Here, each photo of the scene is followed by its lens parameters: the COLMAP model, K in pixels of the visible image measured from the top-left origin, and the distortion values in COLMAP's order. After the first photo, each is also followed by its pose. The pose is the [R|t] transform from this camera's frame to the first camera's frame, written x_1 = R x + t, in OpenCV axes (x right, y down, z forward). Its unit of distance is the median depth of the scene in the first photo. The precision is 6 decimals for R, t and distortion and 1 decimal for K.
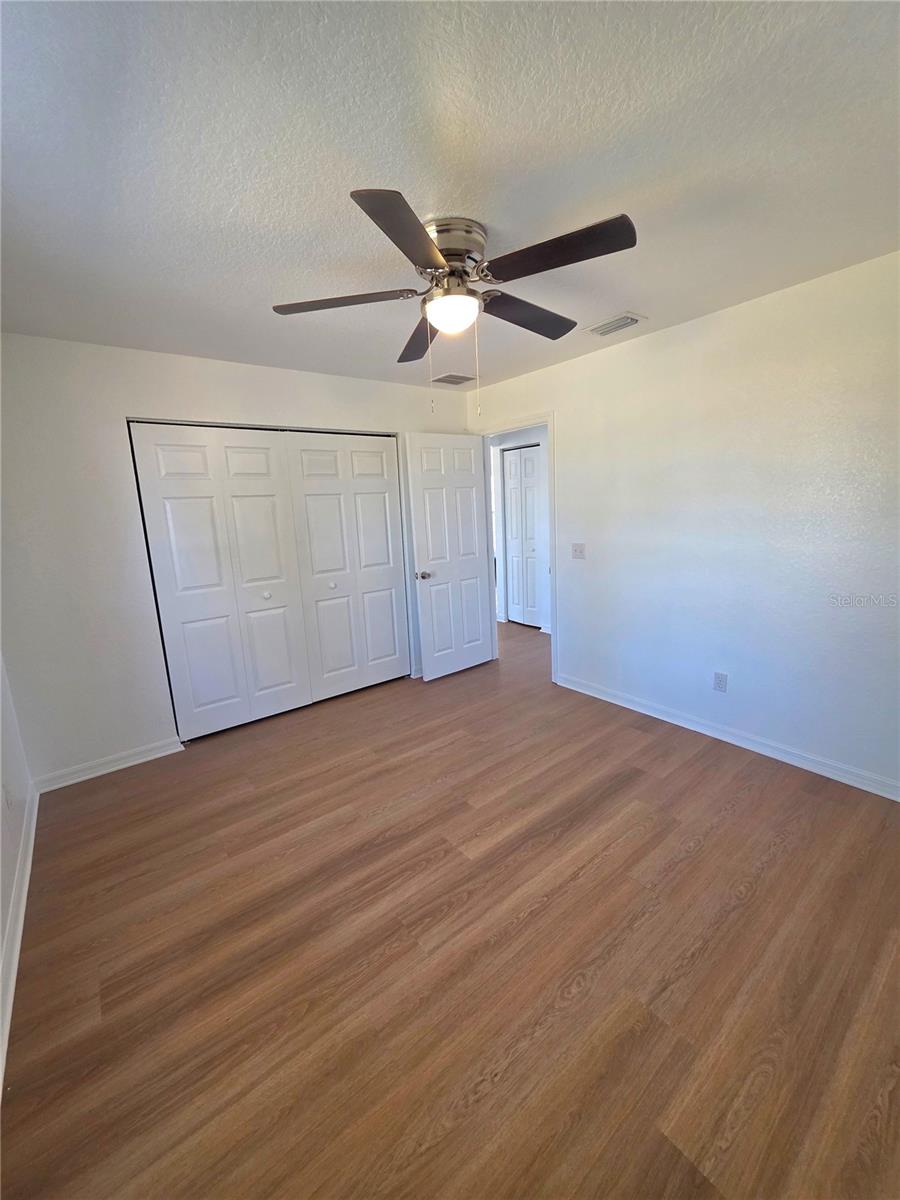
lens RADIAL K [[477.5, 0, 451.7], [0, 477.5, 592.7], [0, 0, 1]] dist [0.000568, 0.000236]
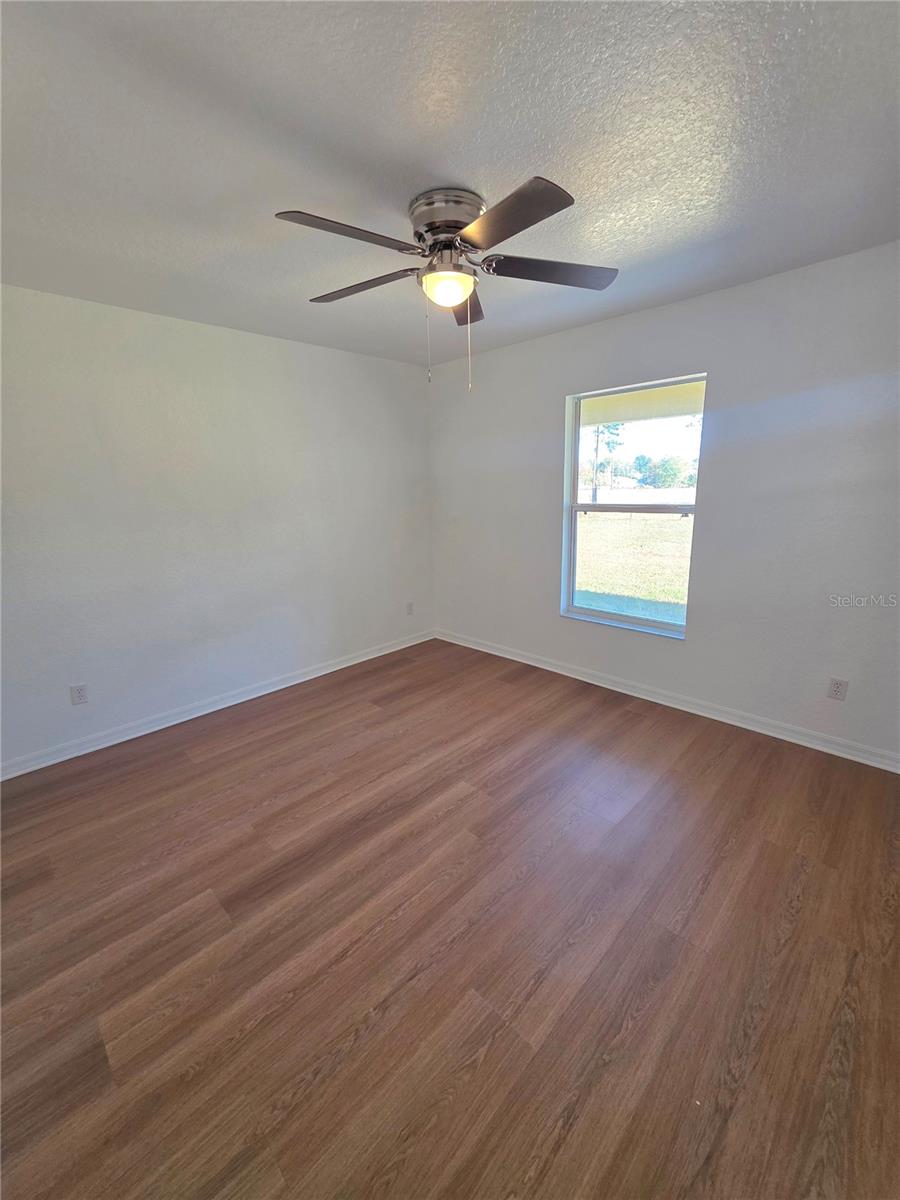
lens RADIAL K [[477.5, 0, 451.7], [0, 477.5, 592.7], [0, 0, 1]] dist [0.000568, 0.000236]
pose [[-0.988936, 0.104956, -0.104837, 0.126070], [0.053129, 0.910411, 0.410279, -0.310529], [0.138506, 0.400170, -0.905914, 1.662181]]
